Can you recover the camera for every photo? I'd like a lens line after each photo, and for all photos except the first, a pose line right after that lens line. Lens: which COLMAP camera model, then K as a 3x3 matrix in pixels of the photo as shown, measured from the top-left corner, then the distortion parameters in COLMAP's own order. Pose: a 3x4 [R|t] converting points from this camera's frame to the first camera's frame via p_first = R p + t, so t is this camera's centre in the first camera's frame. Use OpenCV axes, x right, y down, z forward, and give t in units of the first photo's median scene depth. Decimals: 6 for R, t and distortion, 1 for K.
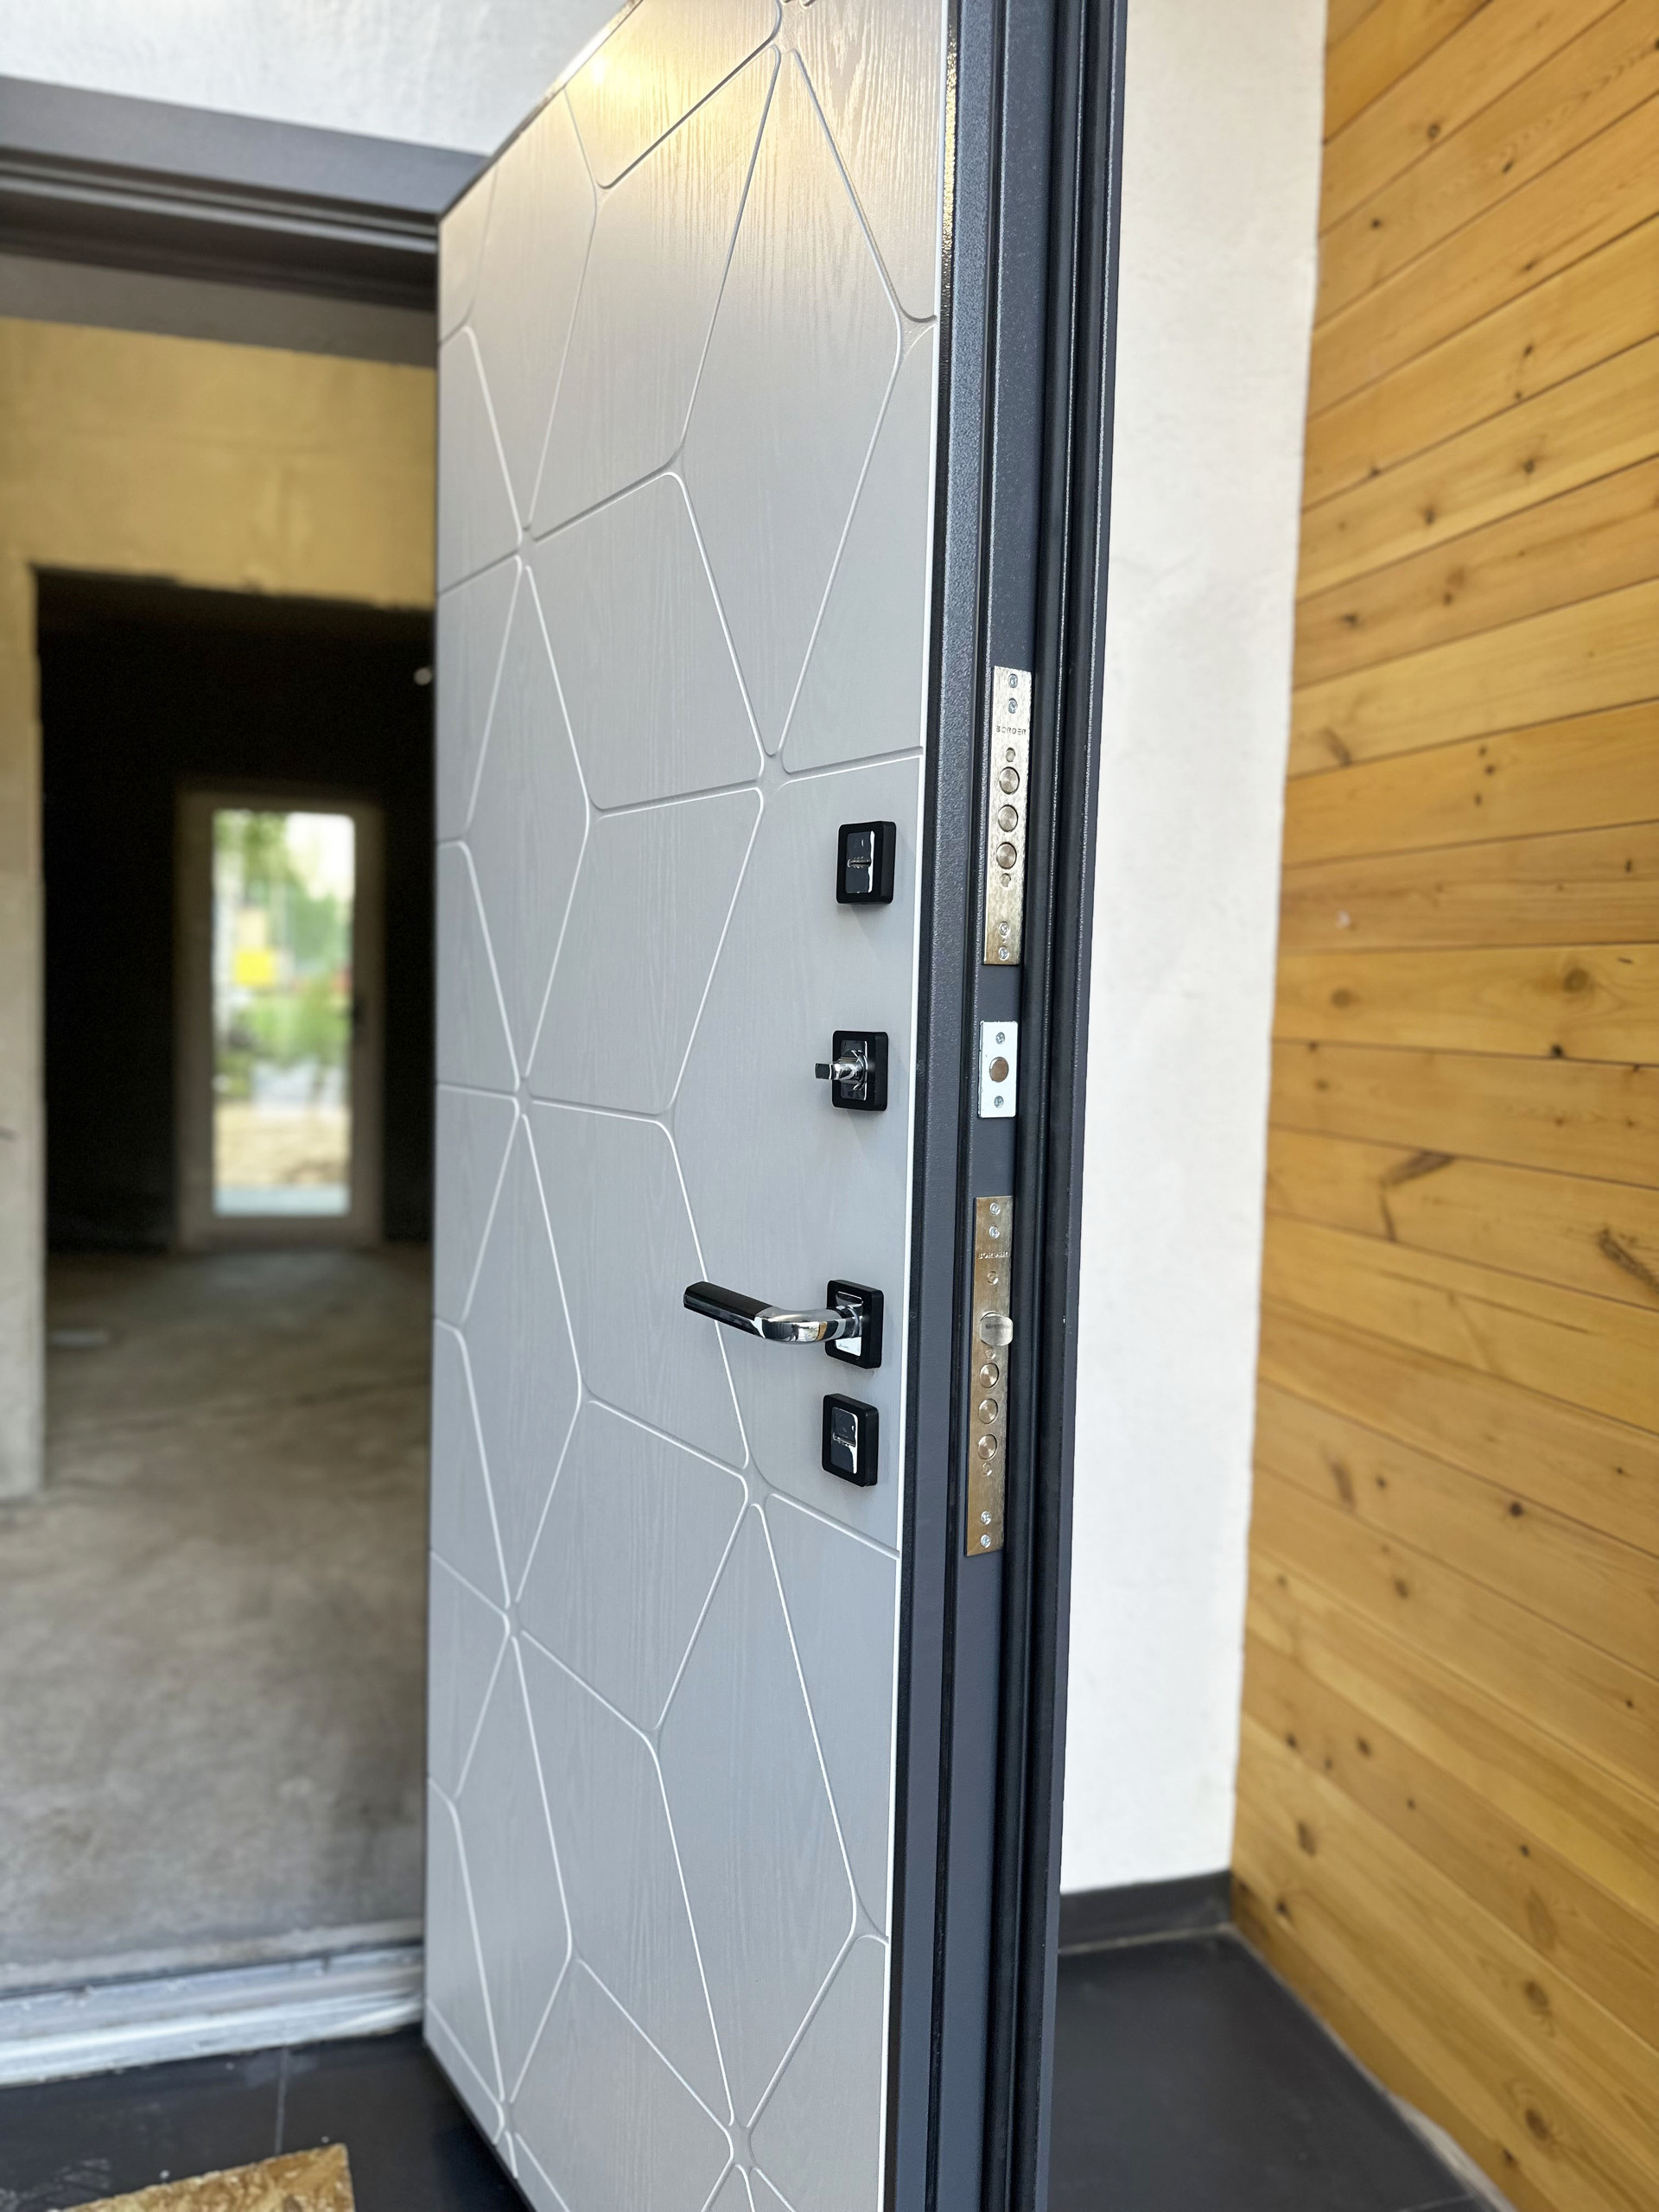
lens RADIAL K [[1569.0, 0, 829.5], [0, 1569.0, 1106.0], [0, 0, 1]] dist [-0.027506, 0.000574]
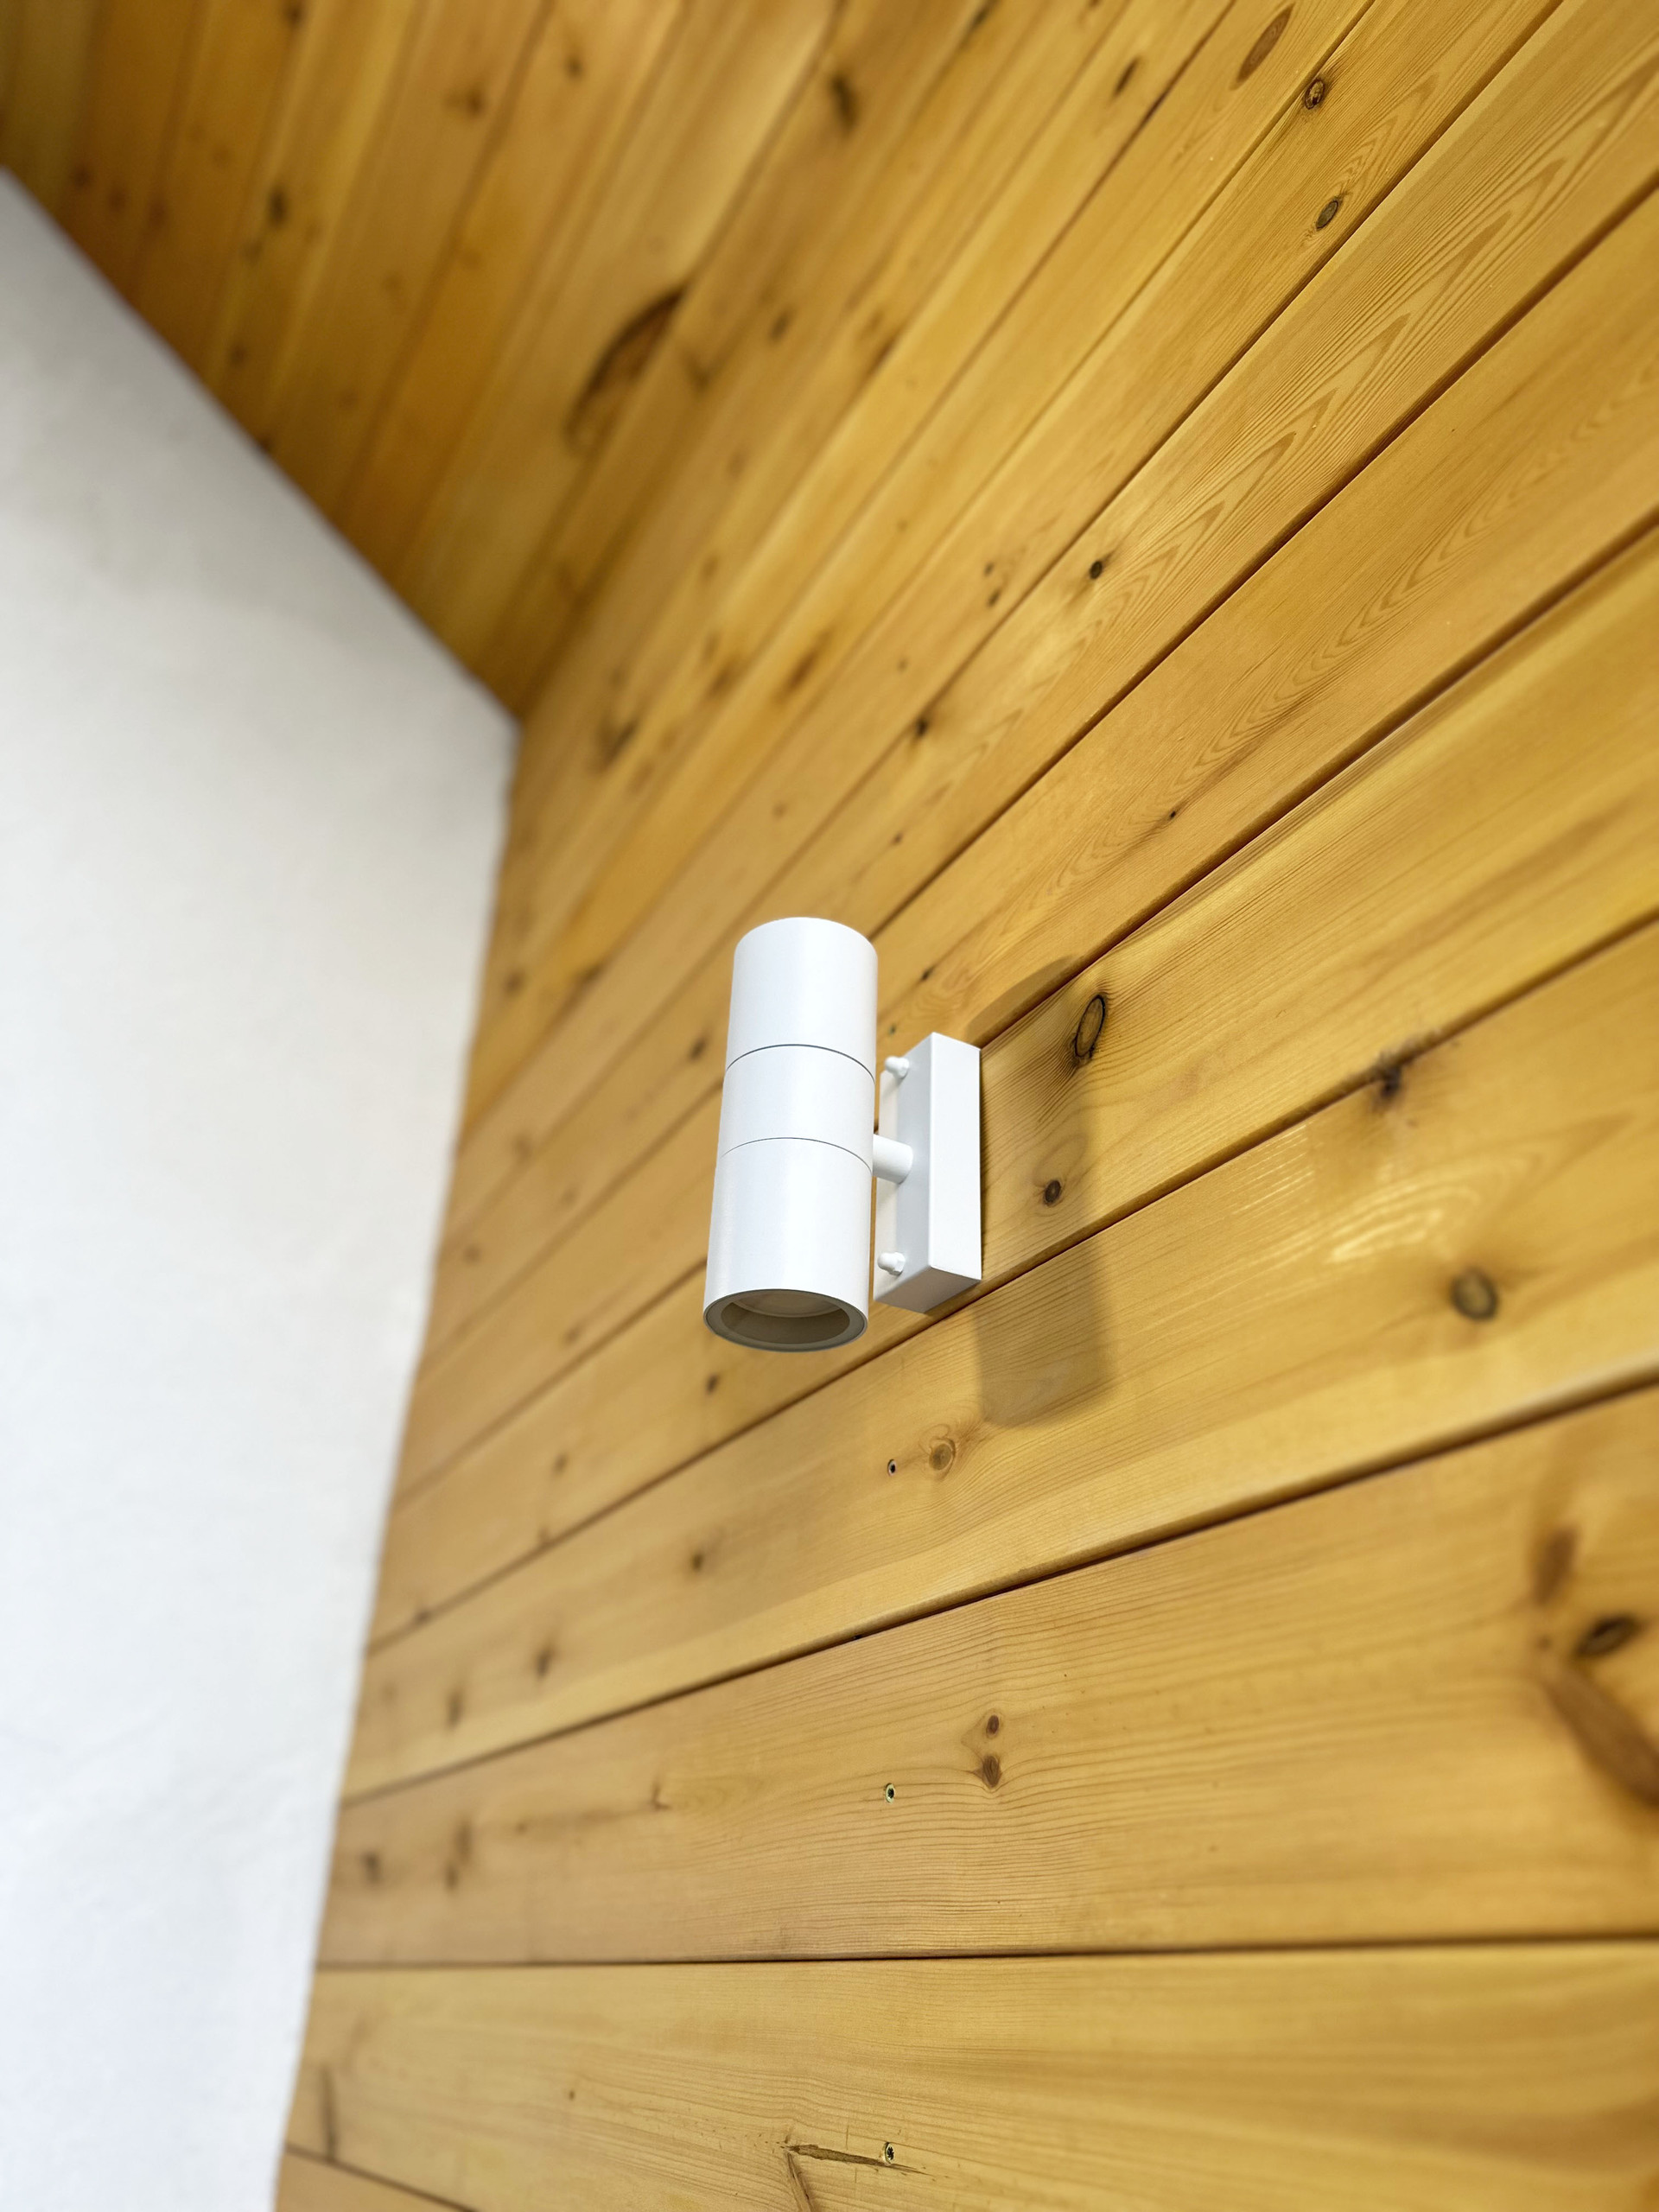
lens RADIAL K [[1569.0, 0, 829.5], [0, 1569.0, 1106.0], [0, 0, 1]] dist [-0.027506, 0.000574]
pose [[0.971908, 0.118647, 0.203269, 0.409176], [0.015395, 0.829745, -0.557930, -0.259962], [-0.234859, 0.545386, 0.804609, 0.407132]]
